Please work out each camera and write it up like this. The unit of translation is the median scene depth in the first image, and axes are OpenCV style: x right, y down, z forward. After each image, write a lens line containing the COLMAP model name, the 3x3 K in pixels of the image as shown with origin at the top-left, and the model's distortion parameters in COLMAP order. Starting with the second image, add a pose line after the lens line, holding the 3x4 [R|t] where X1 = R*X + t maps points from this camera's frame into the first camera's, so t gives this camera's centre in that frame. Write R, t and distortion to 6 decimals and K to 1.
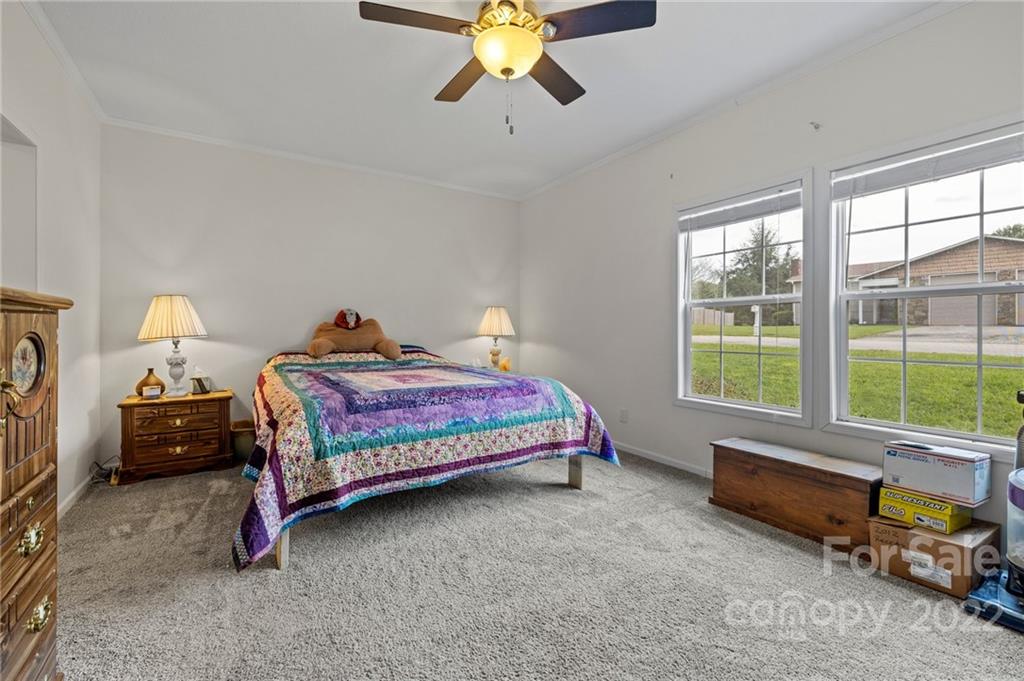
lens RADIAL K [[434.7, 0, 510.1], [0, 434.7, 329.7], [0, 0, 1]] dist [0.000342, 0.000257]
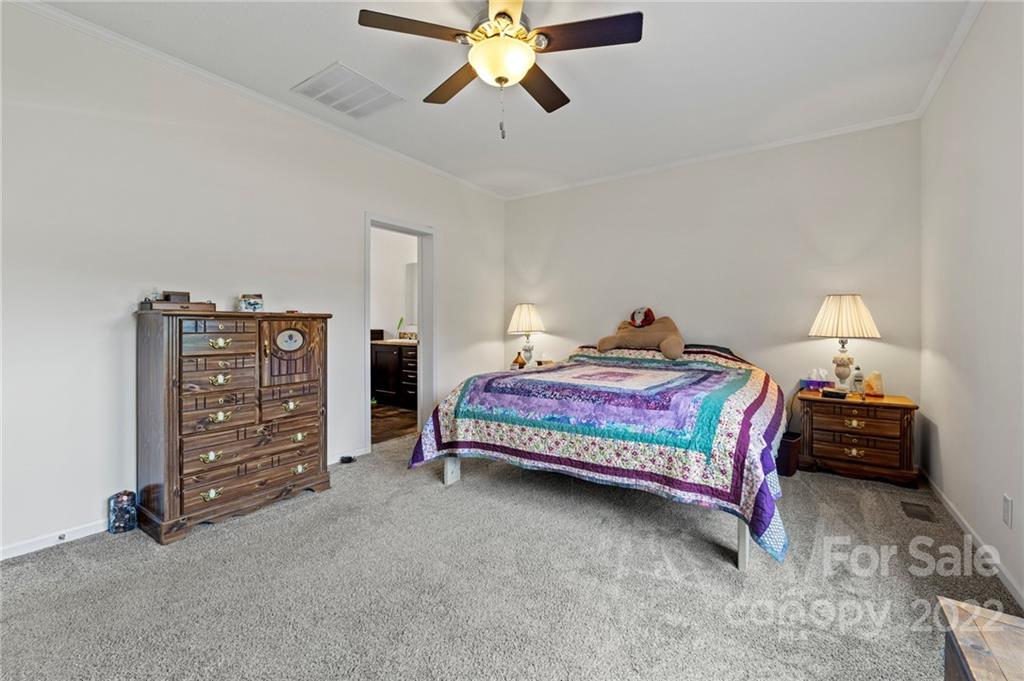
lens RADIAL K [[434.7, 0, 510.1], [0, 434.7, 329.7], [0, 0, 1]] dist [0.000342, 0.000257]
pose [[0.384642, 0.007647, -0.923034, 0.747581], [-0.002824, 0.999971, 0.007107, -0.002124], [0.923061, -0.000127, 0.384652, 0.487831]]
